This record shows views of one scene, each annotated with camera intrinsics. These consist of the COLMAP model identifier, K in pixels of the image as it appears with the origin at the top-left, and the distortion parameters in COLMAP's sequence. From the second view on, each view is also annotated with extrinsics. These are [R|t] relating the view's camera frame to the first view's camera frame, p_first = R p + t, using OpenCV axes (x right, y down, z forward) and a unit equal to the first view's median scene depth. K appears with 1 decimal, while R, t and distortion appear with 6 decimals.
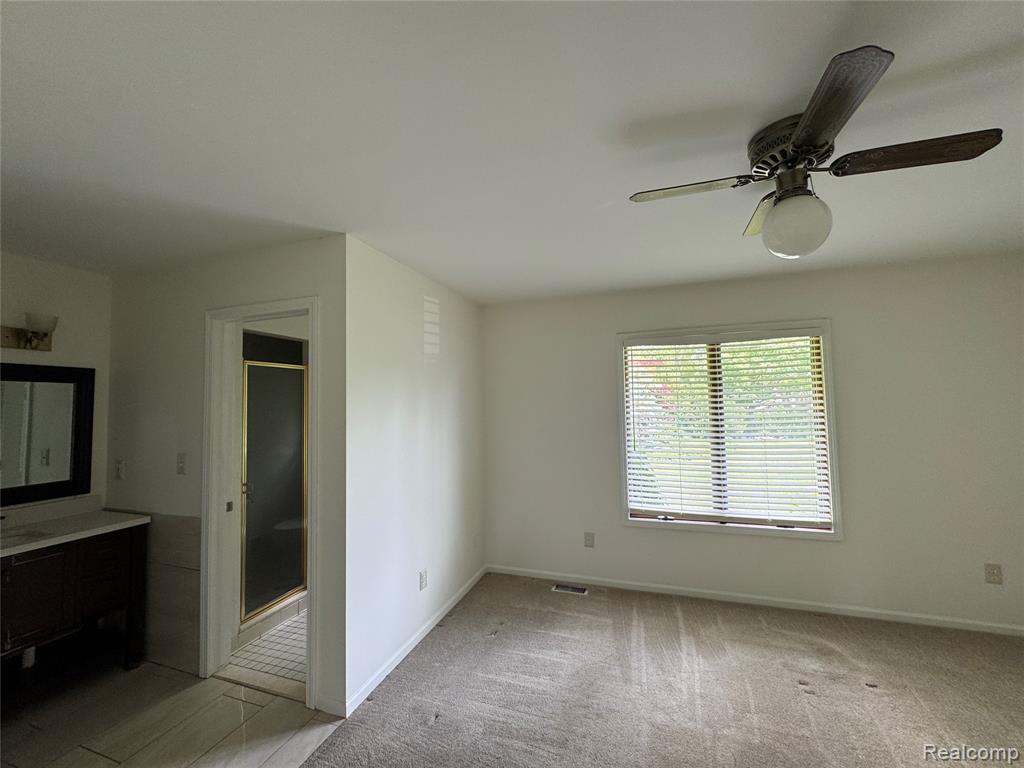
lens RADIAL K [[408.7, 0, 512.0], [0, 408.7, 384.0], [0, 0, 1]] dist [-0.001917, 0.000806]
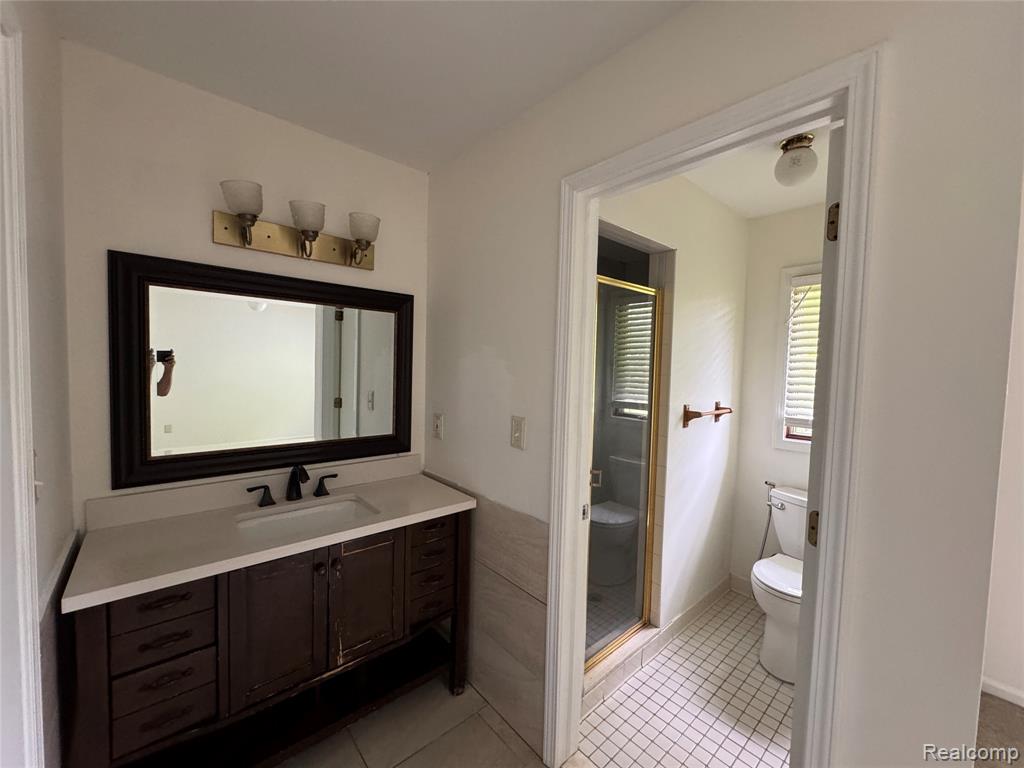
lens RADIAL K [[408.7, 0, 512.0], [0, 408.7, 384.0], [0, 0, 1]] dist [-0.001917, 0.000806]
pose [[0.869097, 0.062442, -0.490685, -0.496037], [-0.016423, 0.995096, 0.097542, 0.055069], [0.494370, -0.076715, 0.865860, 0.432057]]
